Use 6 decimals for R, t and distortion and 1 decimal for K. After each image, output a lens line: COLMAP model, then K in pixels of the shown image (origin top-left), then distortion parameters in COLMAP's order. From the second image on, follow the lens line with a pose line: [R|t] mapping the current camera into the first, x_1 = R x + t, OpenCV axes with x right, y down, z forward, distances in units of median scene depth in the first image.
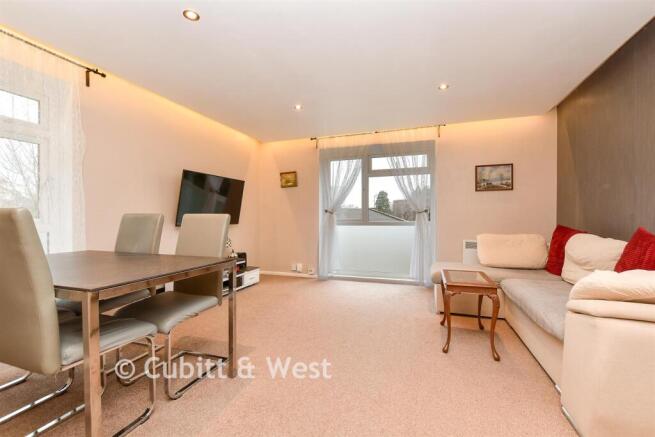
lens RADIAL K [[289.3, 0, 327.9], [0, 289.3, 218.9], [0, 0, 1]] dist [-0.000027, 0.001135]
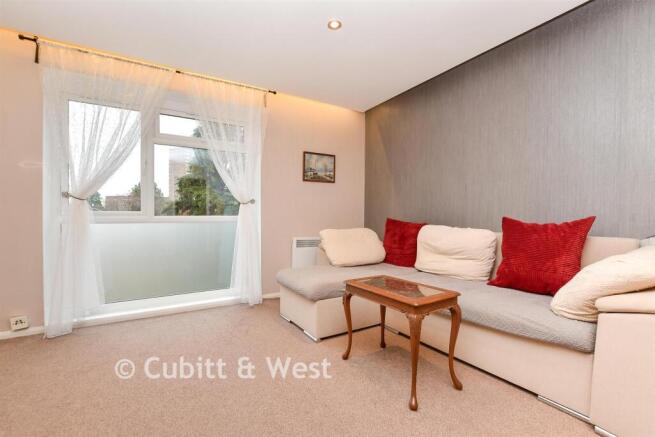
lens RADIAL K [[289.3, 0, 324.8], [0, 289.3, 219.9], [0, 0, 1]] dist [-0.000027, 0.001135]
pose [[0.648299, -0.008199, 0.761342, -0.114502], [0.002620, 0.999960, 0.008537, 0.014962], [-0.761381, -0.003540, 0.648295, 0.390959]]
